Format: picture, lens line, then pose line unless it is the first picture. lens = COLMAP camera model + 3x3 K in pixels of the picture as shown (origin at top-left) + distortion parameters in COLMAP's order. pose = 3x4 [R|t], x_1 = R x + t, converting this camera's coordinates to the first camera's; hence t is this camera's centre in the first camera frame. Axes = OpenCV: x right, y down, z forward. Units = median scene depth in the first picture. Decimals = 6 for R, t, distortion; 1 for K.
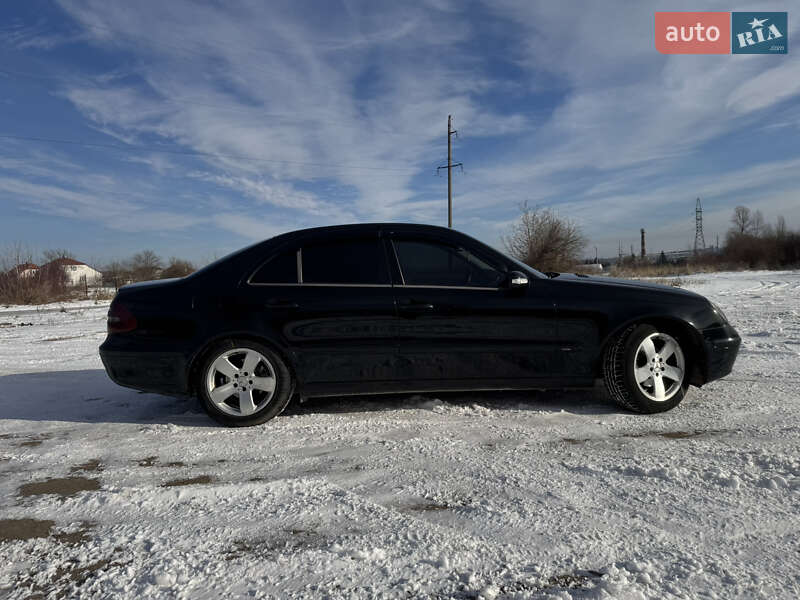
lens RADIAL K [[562.4, 0, 407.8], [0, 562.4, 289.9], [0, 0, 1]] dist [0.029119, -0.032142]
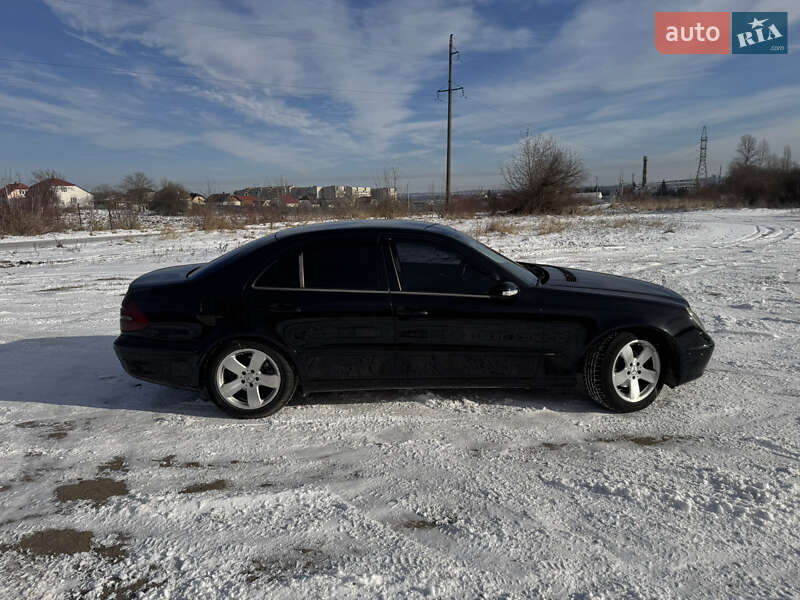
lens RADIAL K [[562.4, 0, 406.8], [0, 562.4, 299.8], [0, 0, 1]] dist [0.029119, -0.032142]
pose [[0.999842, 0.016091, 0.007597, -0.002900], [-0.017044, 0.988683, 0.149051, -0.150375], [-0.005113, -0.149157, 0.988800, -0.042537]]
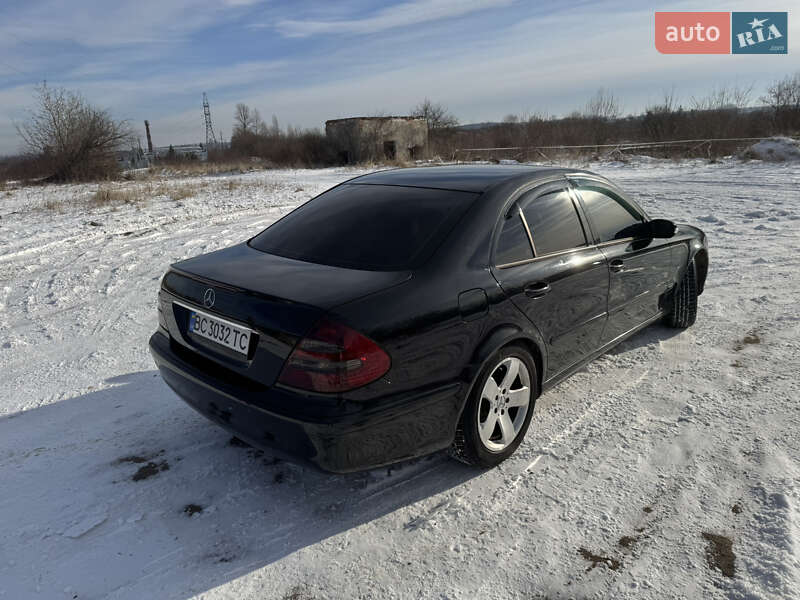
lens RADIAL K [[562.4, 0, 403.2], [0, 562.4, 300.7], [0, 0, 1]] dist [0.029119, -0.032142]
pose [[0.688330, -0.173503, 0.704343, -0.851721], [0.029124, 0.976802, 0.212156, -0.117861], [-0.724813, -0.125520, 0.677415, 0.621681]]
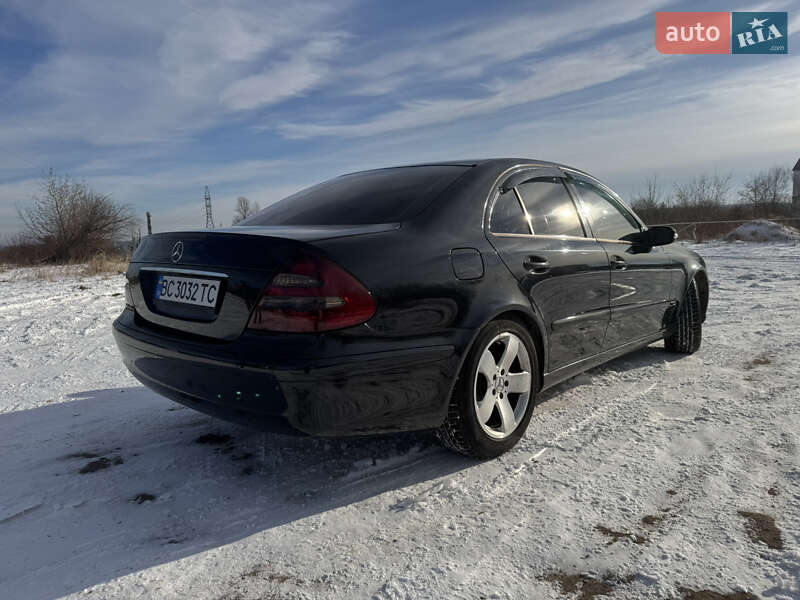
lens RADIAL K [[562.4, 0, 404.8], [0, 562.4, 305.8], [0, 0, 1]] dist [0.029119, -0.032142]
pose [[0.679063, -0.064595, 0.731232, -0.822961], [0.024666, 0.997566, 0.065216, 0.029224], [-0.733665, -0.026249, 0.679004, 0.644947]]
